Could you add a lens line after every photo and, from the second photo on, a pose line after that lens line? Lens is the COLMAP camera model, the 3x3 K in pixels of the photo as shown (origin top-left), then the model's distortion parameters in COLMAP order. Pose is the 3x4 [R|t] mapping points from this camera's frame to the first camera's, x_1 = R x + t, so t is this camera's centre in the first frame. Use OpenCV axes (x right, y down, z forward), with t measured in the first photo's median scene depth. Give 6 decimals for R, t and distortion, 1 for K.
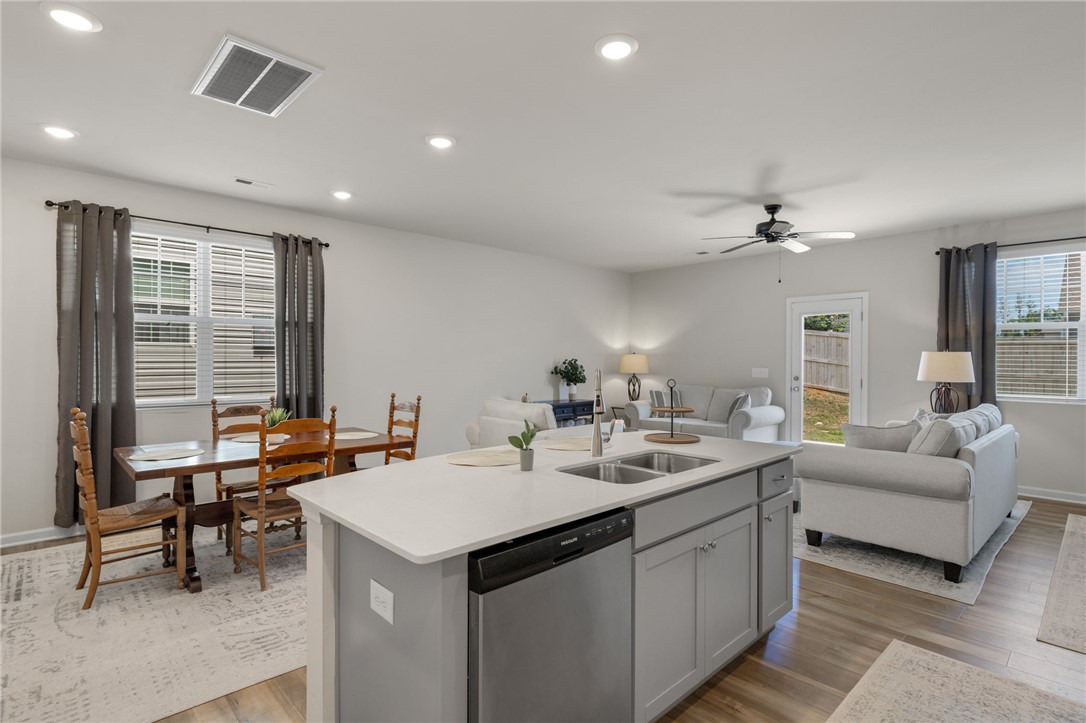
lens RADIAL K [[545.9, 0, 534.5], [0, 545.9, 362.5], [0, 0, 1]] dist [-0.001812, -0.000469]
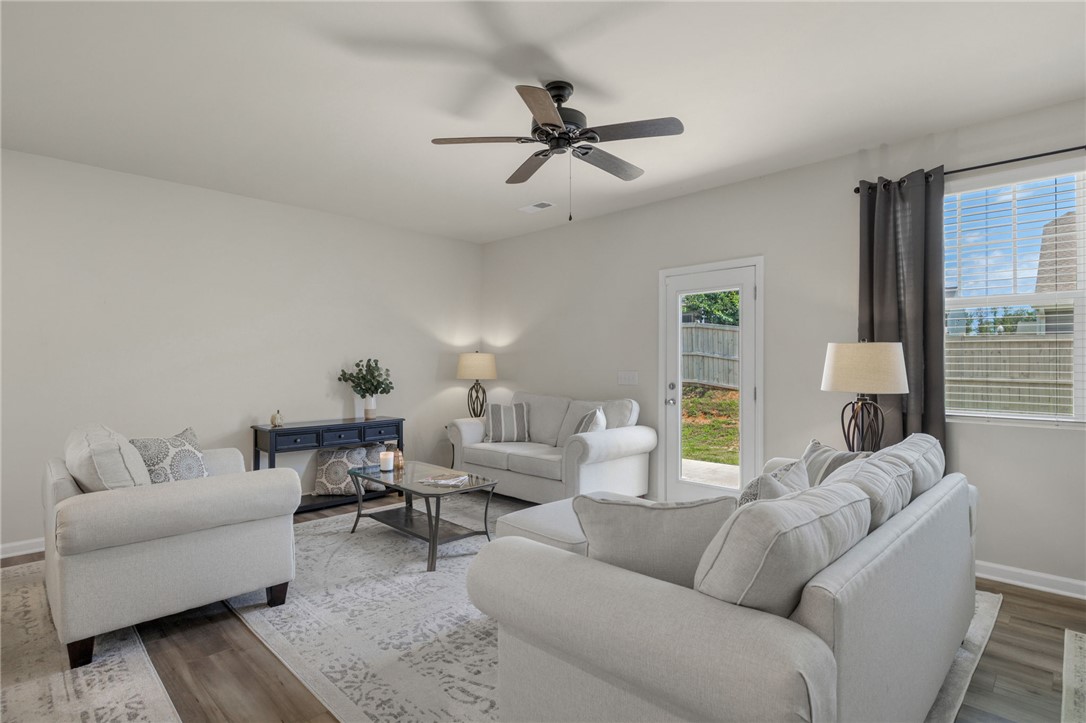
lens RADIAL K [[545.9, 0, 549.9], [0, 545.9, 362.4], [0, 0, 1]] dist [-0.001812, -0.000469]
pose [[0.999043, -0.002381, 0.043676, 0.350457], [0.002841, 0.999941, -0.010456, 0.006755], [-0.043648, 0.010570, 0.998991, 0.378038]]
